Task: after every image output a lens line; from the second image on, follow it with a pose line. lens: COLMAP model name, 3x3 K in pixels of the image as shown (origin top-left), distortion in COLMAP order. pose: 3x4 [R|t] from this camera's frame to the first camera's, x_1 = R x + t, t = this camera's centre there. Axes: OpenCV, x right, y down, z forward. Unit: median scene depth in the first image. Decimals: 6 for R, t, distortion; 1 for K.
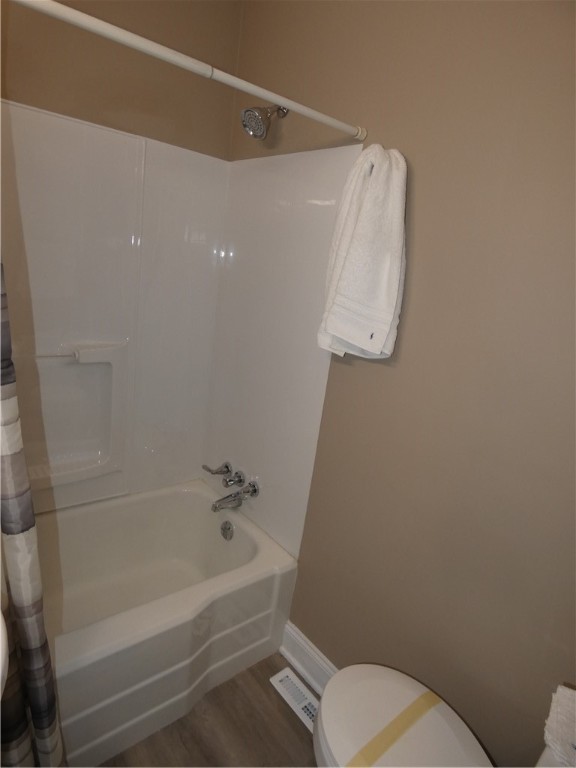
lens RADIAL K [[453.3, 0, 287.0], [0, 453.3, 378.5], [0, 0, 1]] dist [-0.001133, -0.003052]
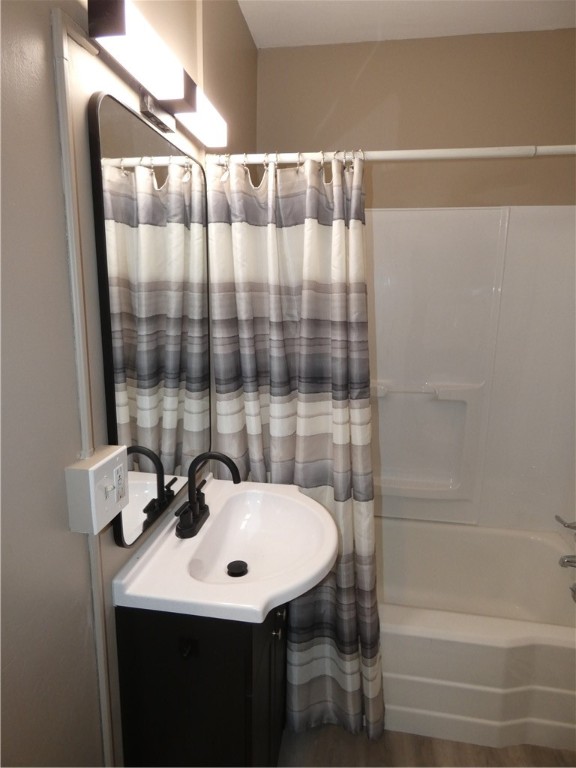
lens RADIAL K [[453.3, 0, 287.0], [0, 453.3, 378.5], [0, 0, 1]] dist [-0.001133, -0.003052]
pose [[0.658591, 0.020039, -0.752234, 0.284705], [-0.111705, 0.991173, -0.071395, 0.065486], [0.744164, 0.131048, 0.655017, -0.163468]]
